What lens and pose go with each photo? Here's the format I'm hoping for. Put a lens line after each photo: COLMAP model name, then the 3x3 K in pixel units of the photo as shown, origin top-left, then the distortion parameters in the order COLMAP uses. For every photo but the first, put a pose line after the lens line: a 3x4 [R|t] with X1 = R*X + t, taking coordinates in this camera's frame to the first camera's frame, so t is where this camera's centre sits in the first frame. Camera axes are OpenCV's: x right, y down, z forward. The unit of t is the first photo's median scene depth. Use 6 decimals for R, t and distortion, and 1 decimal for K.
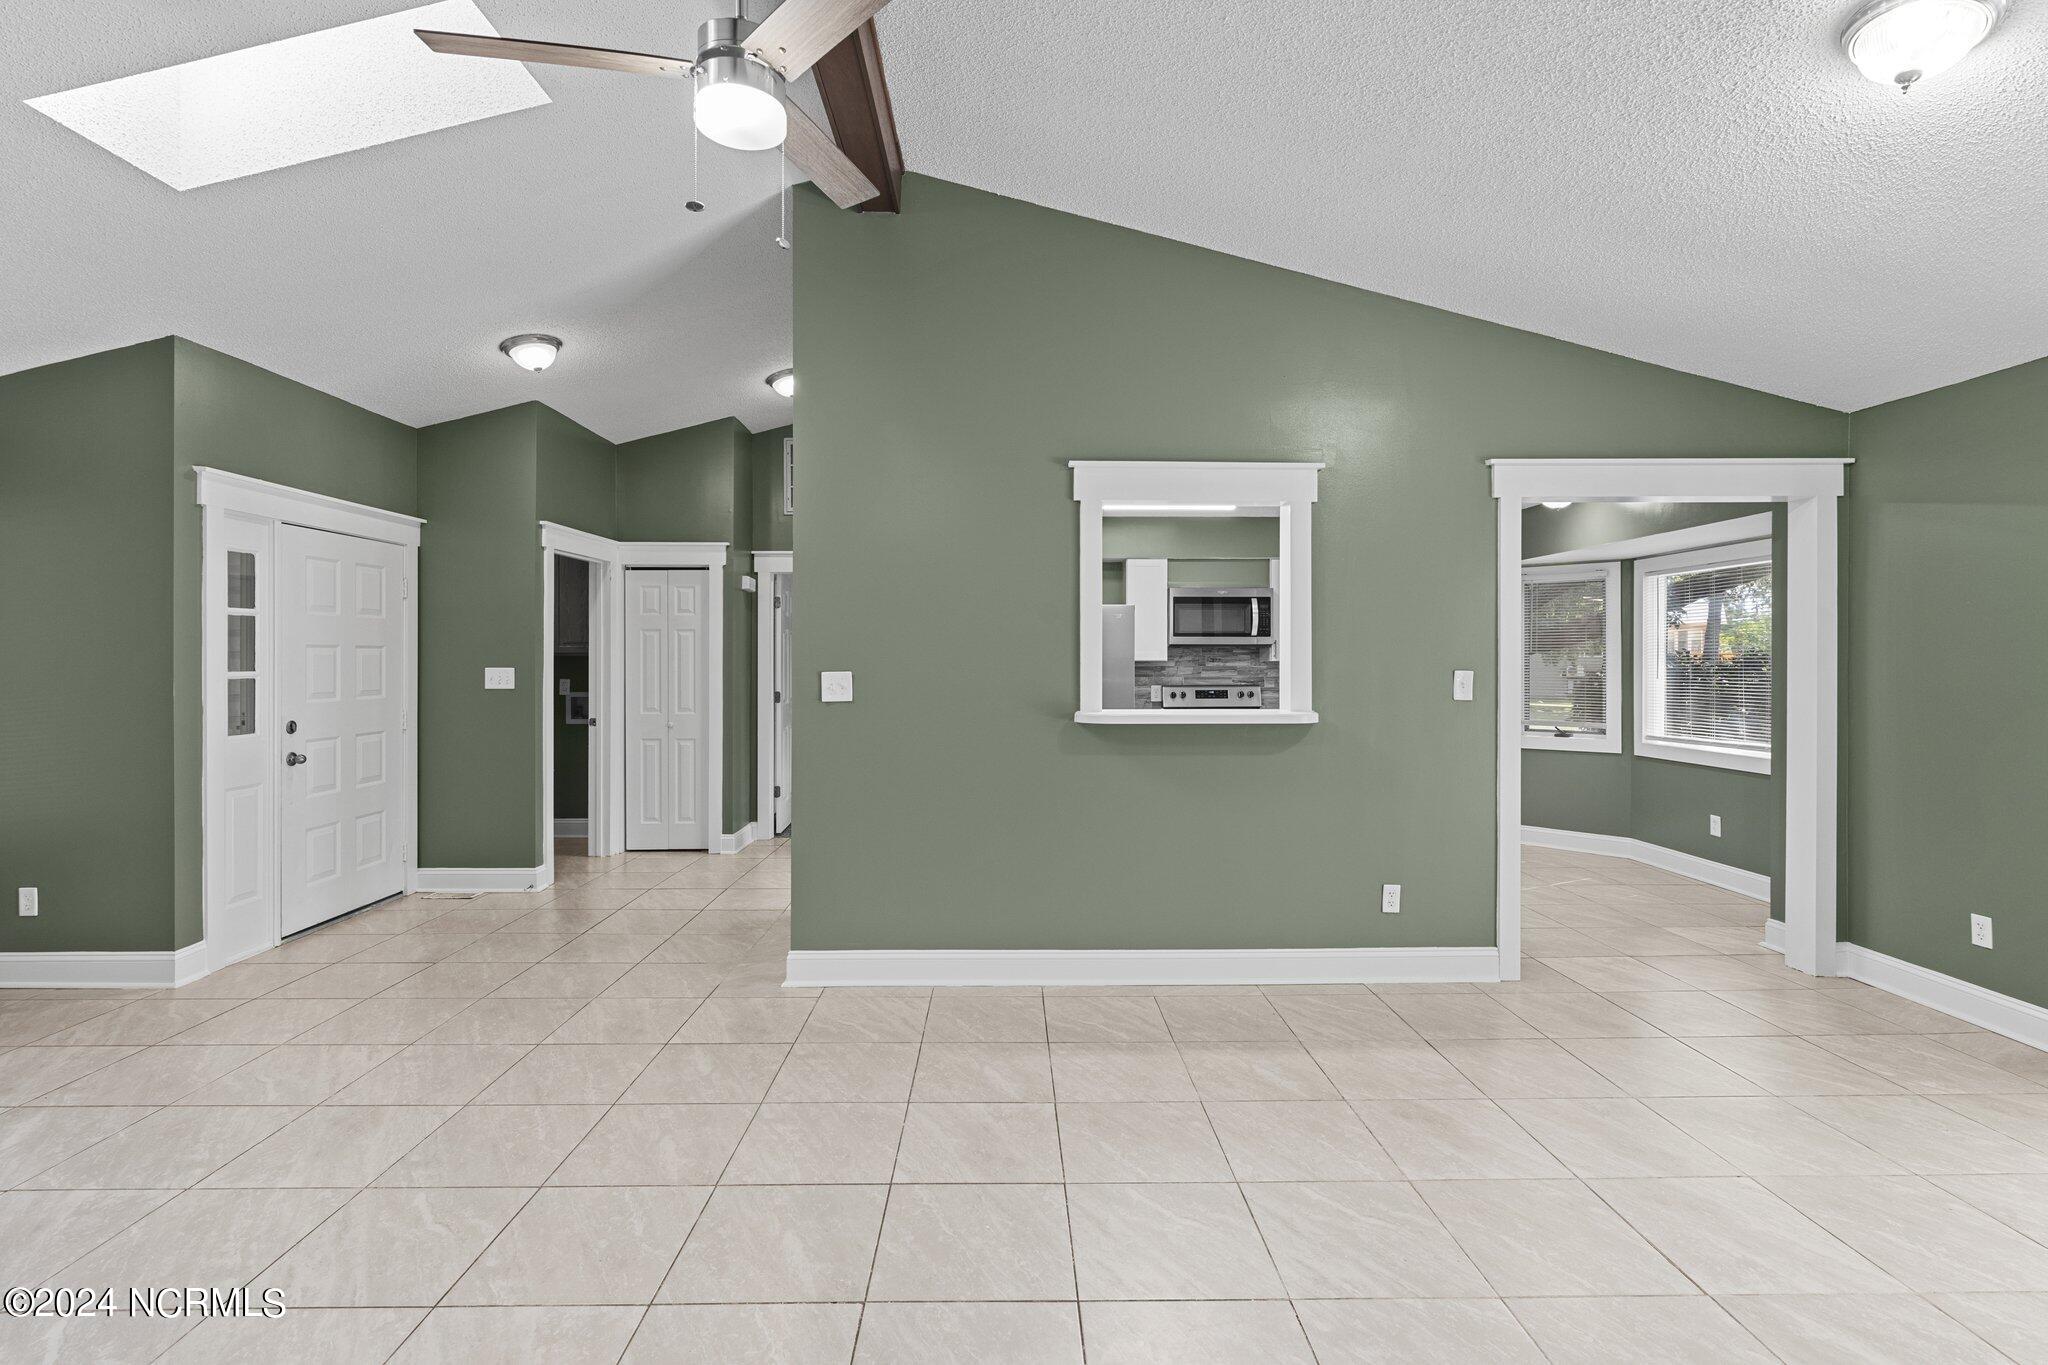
lens RADIAL K [[934.5, 0, 1020.4], [0, 934.5, 671.5], [0, 0, 1]] dist [-0.008191, 0.003055]
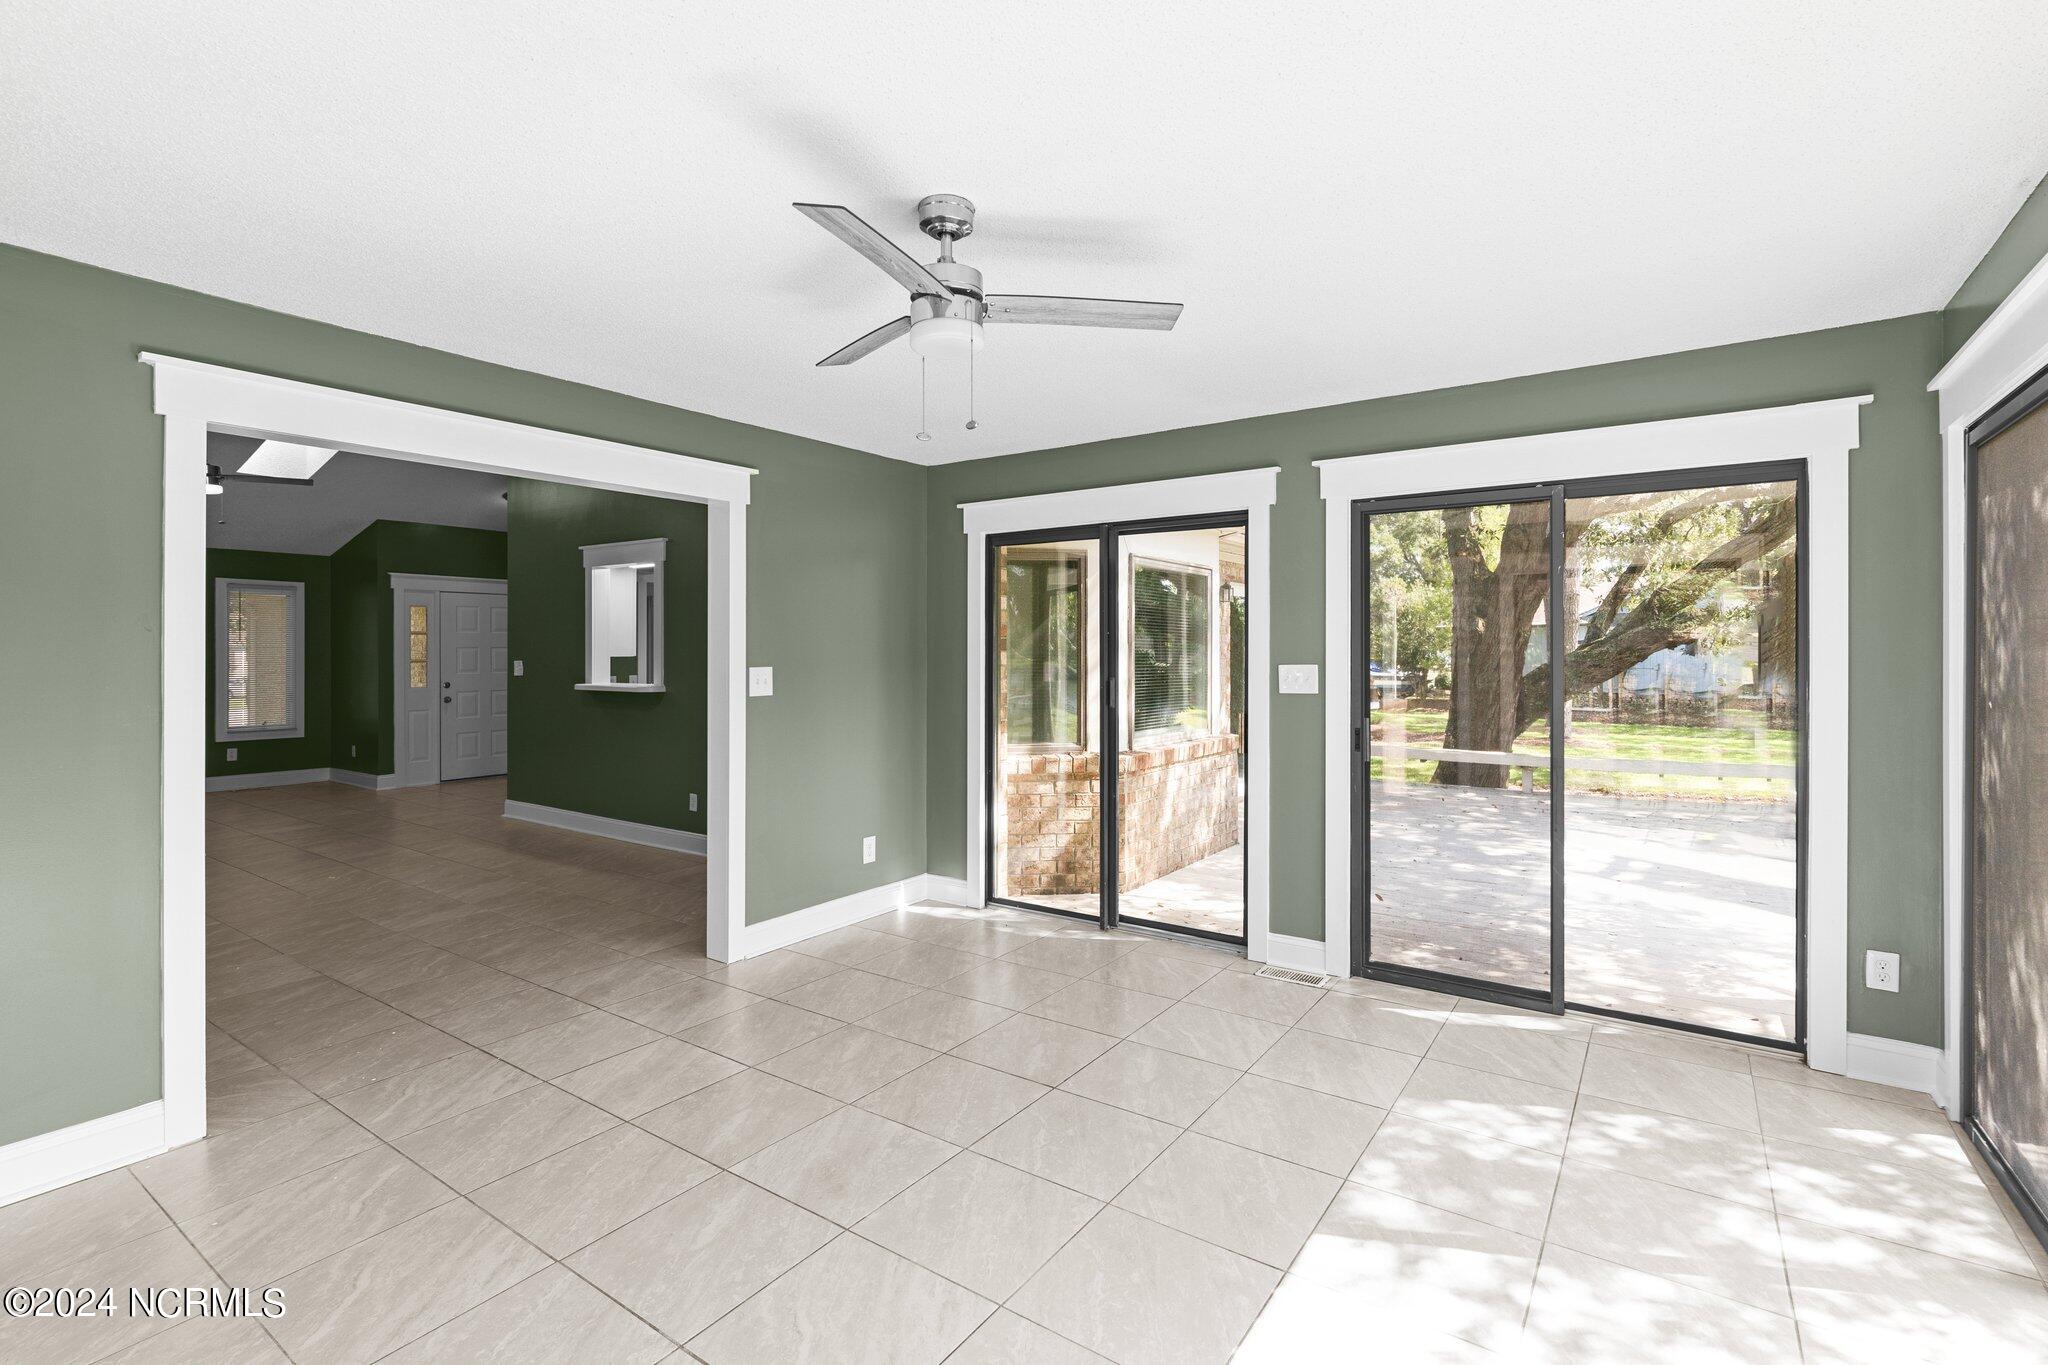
lens RADIAL K [[934.5, 0, 1066.8], [0, 934.5, 663.2], [0, 0, 1]] dist [-0.008191, 0.003055]
pose [[0.824582, 0.005961, -0.565711, 1.891721], [-0.012836, 0.999884, -0.008173, 0.007621], [0.565596, 0.014001, 0.824563, 0.024091]]
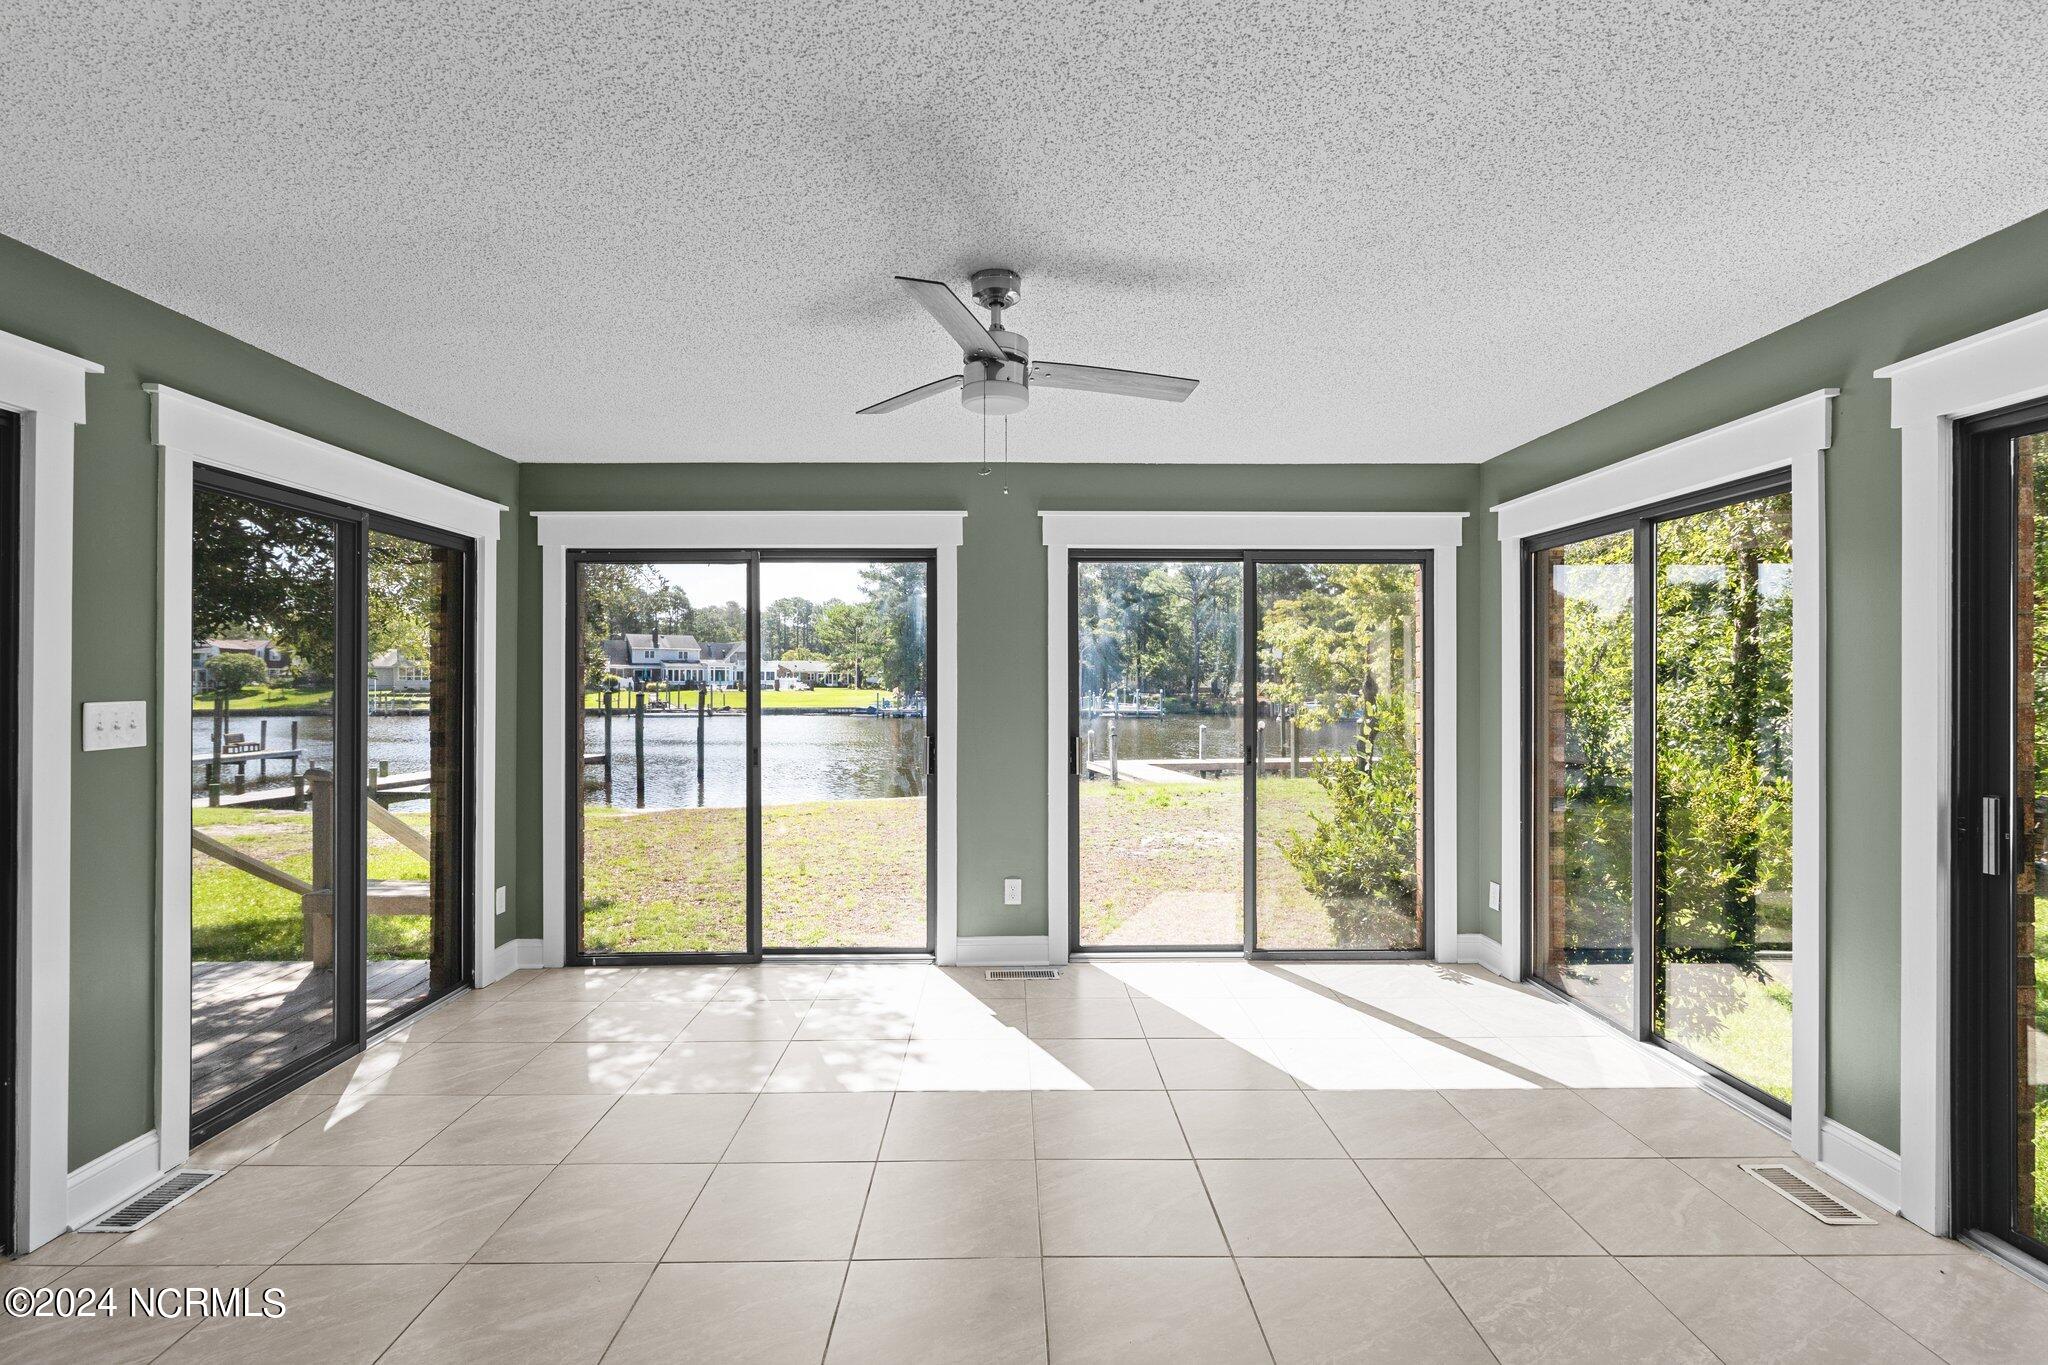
lens RADIAL K [[934.5, 0, 1009.7], [0, 934.5, 678.0], [0, 0, 1]] dist [-0.008191, 0.003055]
pose [[0.011238, 0.006554, 0.999915, 0.866325], [0.011776, 0.999908, -0.006686, -0.007760], [-0.999867, 0.011851, 0.011160, 0.424804]]
